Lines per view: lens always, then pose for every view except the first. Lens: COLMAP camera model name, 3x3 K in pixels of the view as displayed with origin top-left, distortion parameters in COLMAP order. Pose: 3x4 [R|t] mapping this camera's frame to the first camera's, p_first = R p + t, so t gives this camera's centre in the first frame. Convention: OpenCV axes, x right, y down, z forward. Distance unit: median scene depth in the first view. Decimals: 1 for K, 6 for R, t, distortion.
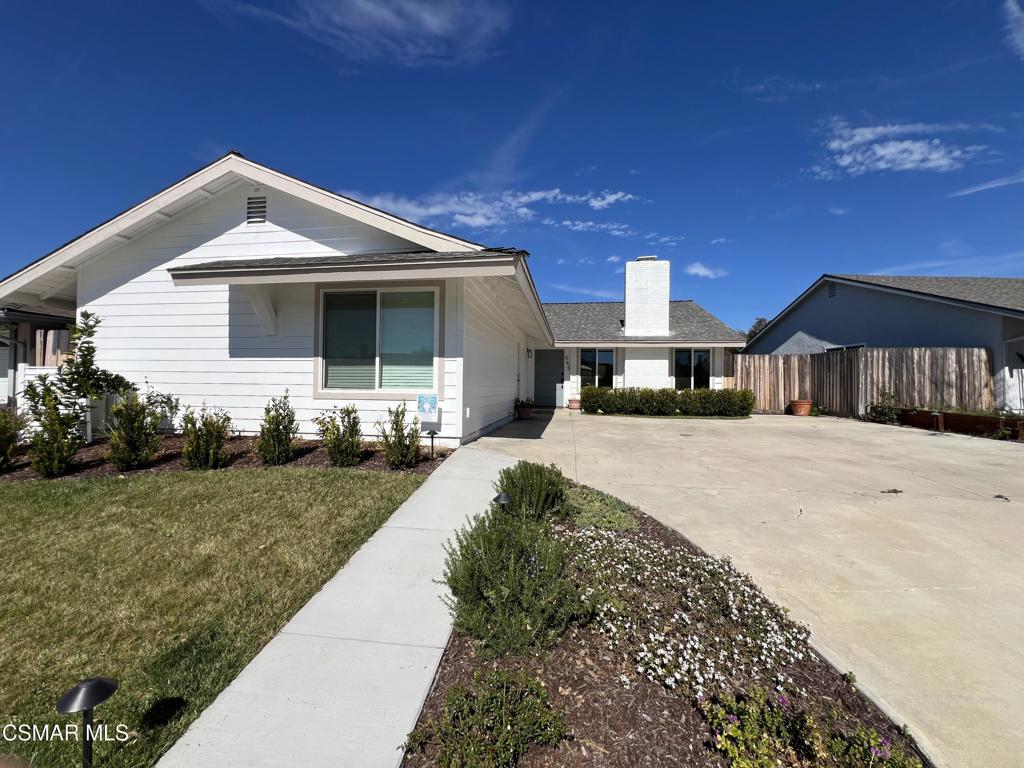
lens RADIAL K [[410.4, 0, 511.5], [0, 410.4, 383.1], [0, 0, 1]] dist [-0.000023, -0.000003]
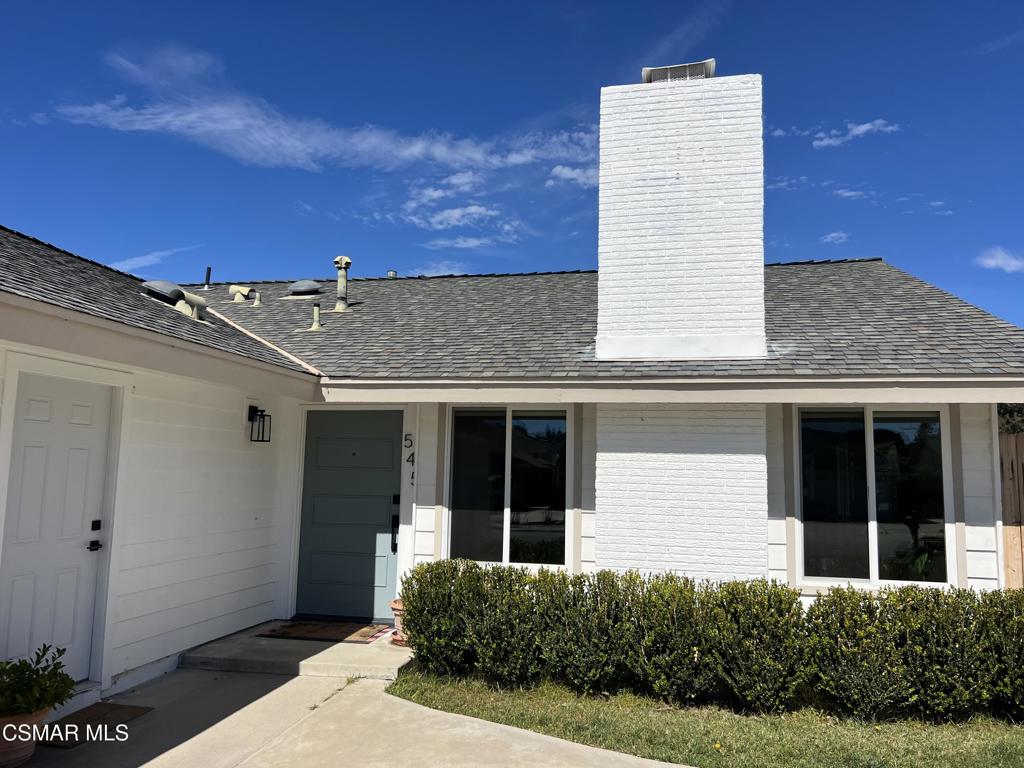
lens RADIAL K [[770.4, 0, 511.3], [0, 770.4, 382.8], [0, 0, 1]] dist [0.003086, -0.000932]
pose [[0.997626, -0.002126, -0.068828, 0.255824], [-0.005536, 0.993811, -0.110947, -0.046020], [0.068637, 0.111065, 0.991440, 0.515131]]
